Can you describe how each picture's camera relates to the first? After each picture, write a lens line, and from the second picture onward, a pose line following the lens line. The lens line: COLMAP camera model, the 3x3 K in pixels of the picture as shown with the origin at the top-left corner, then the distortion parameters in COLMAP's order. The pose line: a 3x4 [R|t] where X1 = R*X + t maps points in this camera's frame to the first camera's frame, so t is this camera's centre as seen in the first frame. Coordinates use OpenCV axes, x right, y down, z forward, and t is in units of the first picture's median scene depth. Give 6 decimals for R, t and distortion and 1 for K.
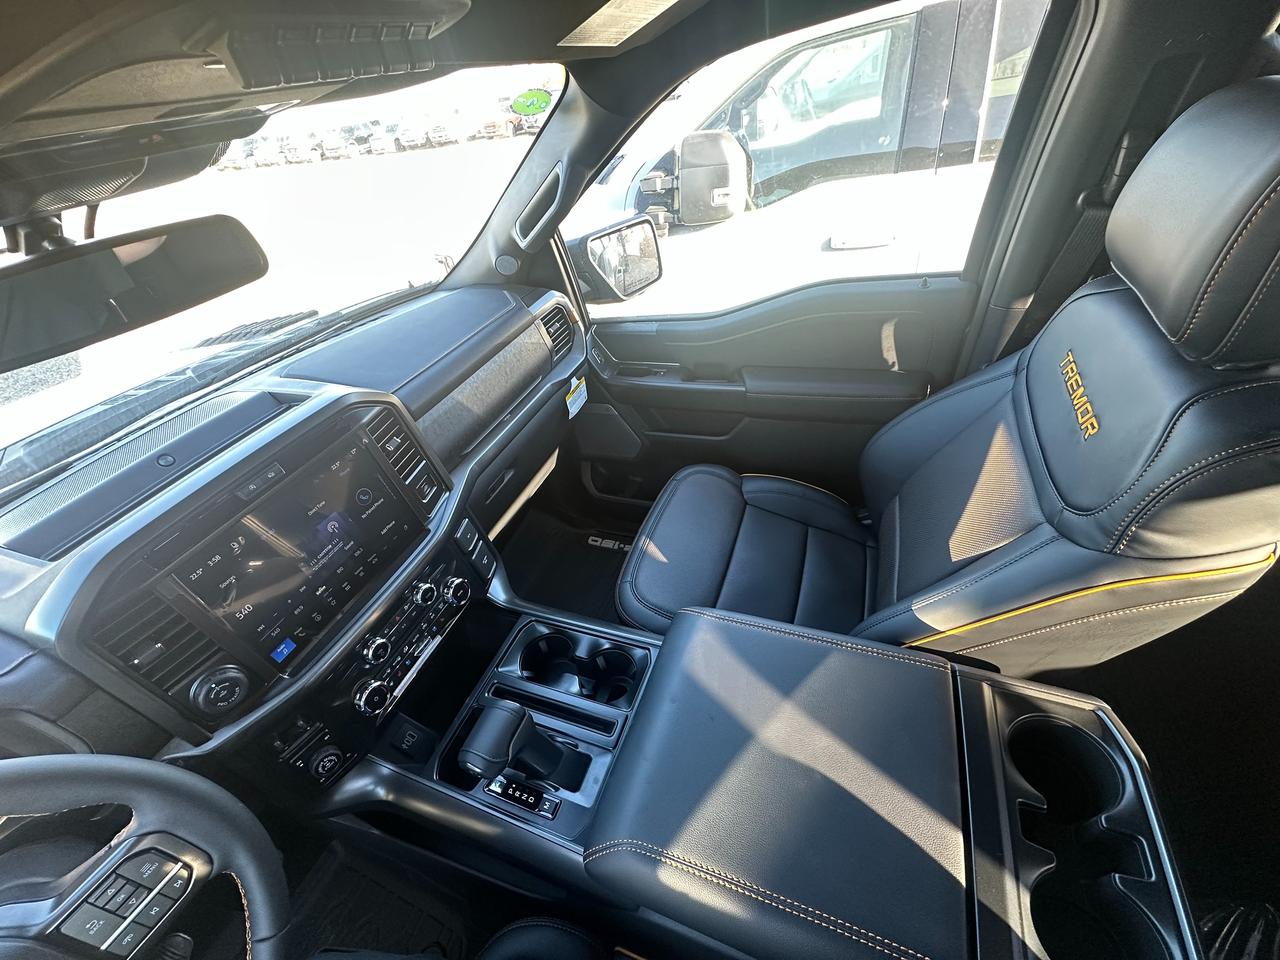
lens RADIAL K [[521.0, 0, 645.9], [0, 521.0, 466.2], [0, 0, 1]] dist [-0.001136, -0.000082]
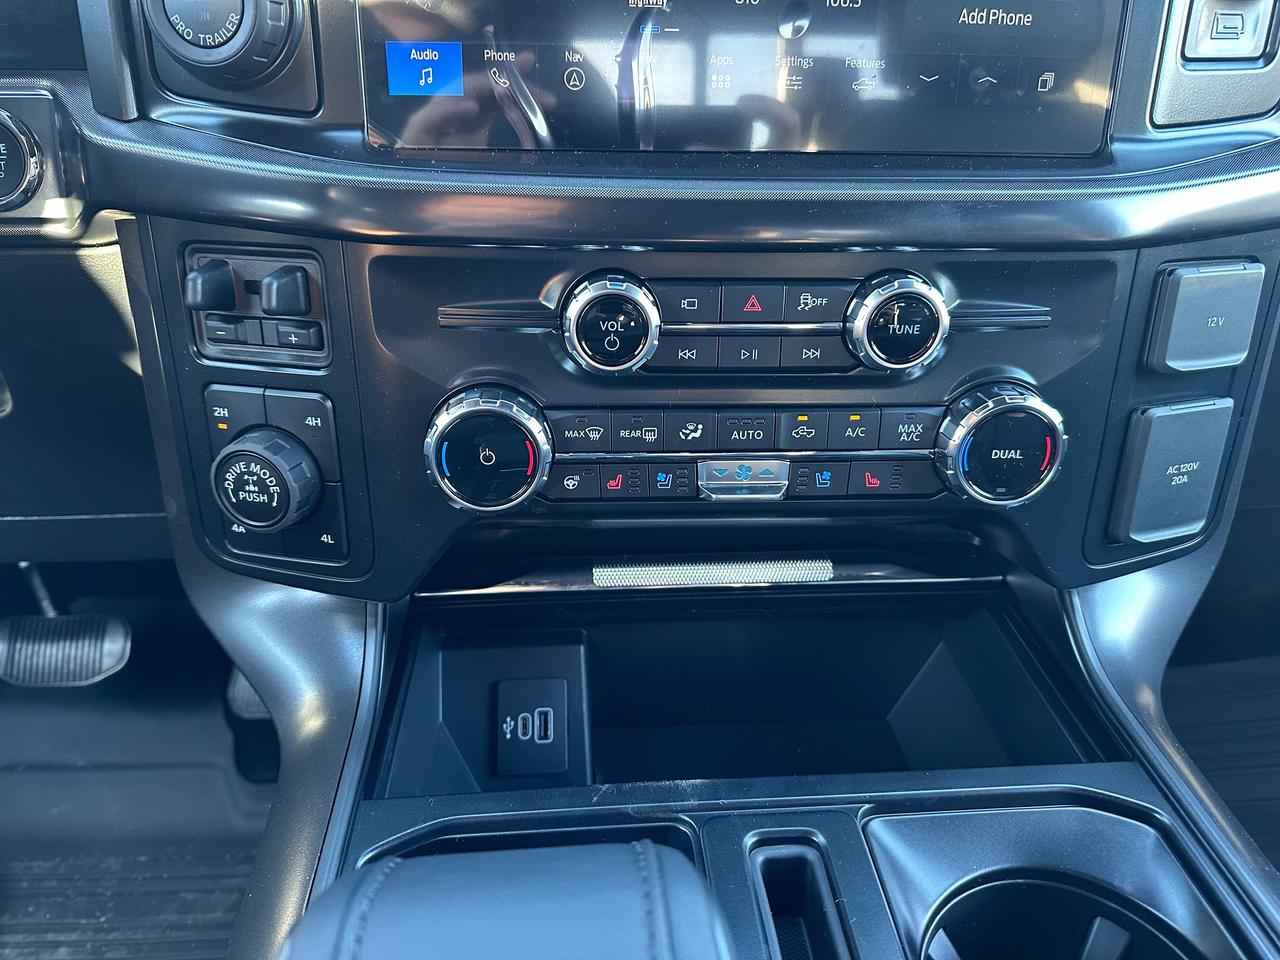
lens RADIAL K [[888.5, 0, 652.4], [0, 888.5, 483.7], [0, 0, 1]] dist [0.060643, -0.095635]
pose [[0.423995, 0.582149, -0.693780, -0.143837], [-0.624029, 0.742966, 0.242054, 0.247513], [0.656366, 0.330309, 0.678292, 0.629075]]
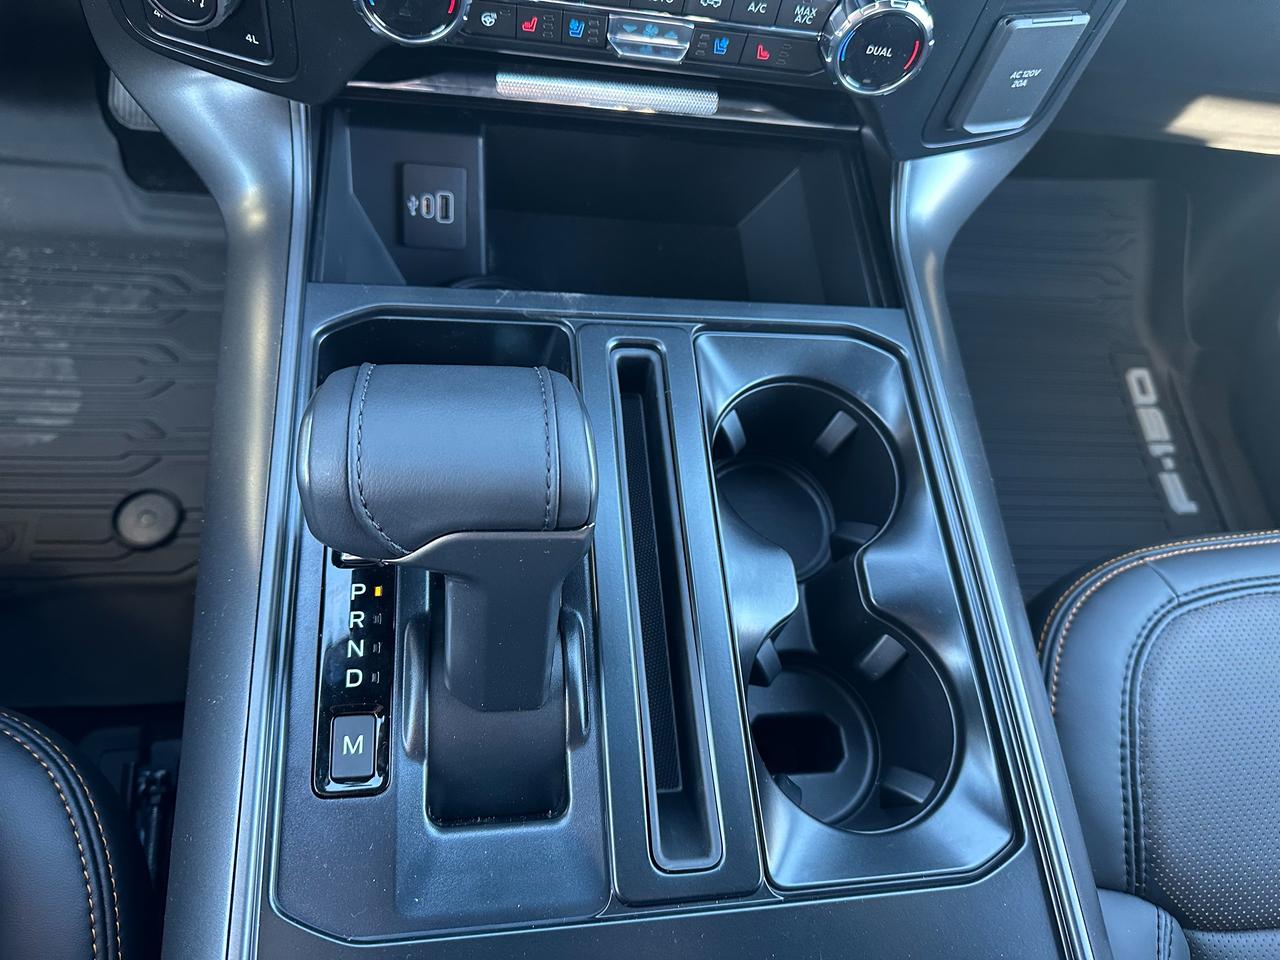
lens RADIAL K [[881.7, 0, 642.5], [0, 881.7, 423.2], [0, 0, 1]] dist [0.089640, -0.144555]
pose [[0.391648, 0.896431, -0.207422, -0.146261], [-0.747738, 0.441450, 0.495993, 0.188823], [0.536190, -0.039157, 0.843189, 0.552425]]
